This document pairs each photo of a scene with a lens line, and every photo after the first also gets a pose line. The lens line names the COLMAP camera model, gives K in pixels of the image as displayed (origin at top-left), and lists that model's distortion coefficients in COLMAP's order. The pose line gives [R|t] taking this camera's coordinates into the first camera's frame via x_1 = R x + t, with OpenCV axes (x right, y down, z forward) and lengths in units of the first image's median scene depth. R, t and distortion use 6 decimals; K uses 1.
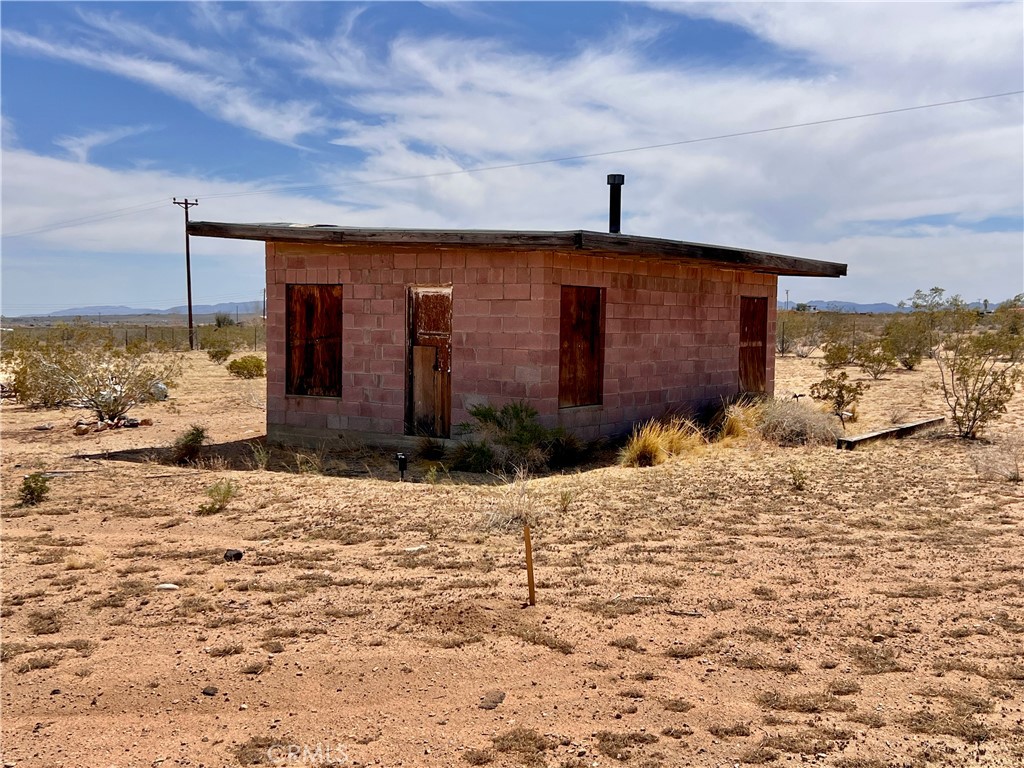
lens RADIAL K [[1171.8, 0, 512.0], [0, 1171.8, 384.0], [0, 0, 1]] dist [0.018848, -0.019621]
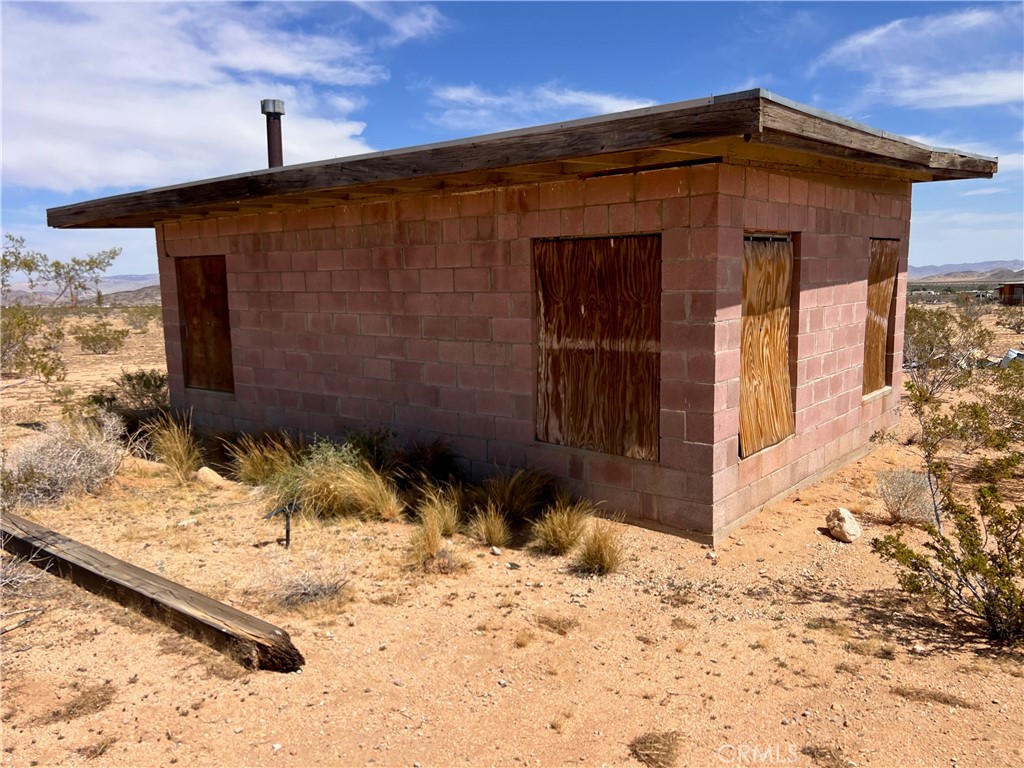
lens RADIAL K [[783.7, 0, 512.0], [0, 783.7, 384.0], [0, 0, 1]] dist [0.070703, -0.079851]
pose [[-0.068784, 0.120638, -0.990311, 0.593774], [-0.039906, 0.991535, 0.123559, -0.064752], [0.996833, 0.048019, -0.063388, 1.170355]]
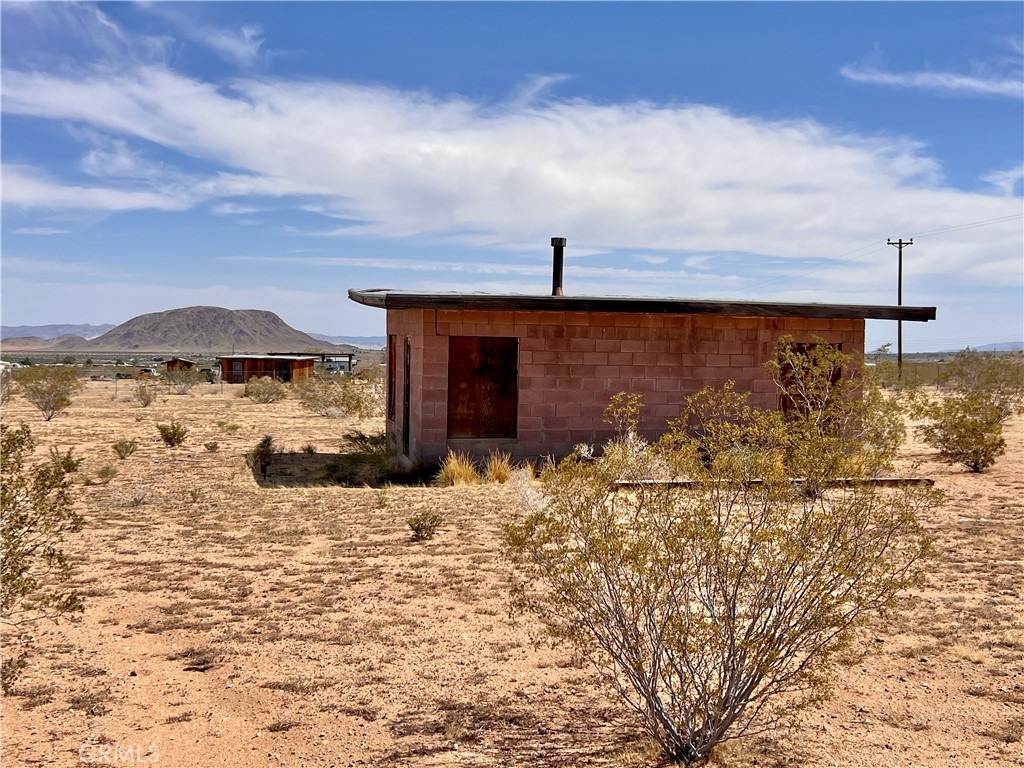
lens RADIAL K [[1171.8, 0, 512.0], [0, 1171.8, 384.0], [0, 0, 1]] dist [0.018848, -0.019621]
pose [[0.732810, 0.024244, -0.680002, 0.814017], [-0.044581, 0.998928, -0.012429, -0.020310], [0.678972, 0.039424, 0.733105, 0.138752]]
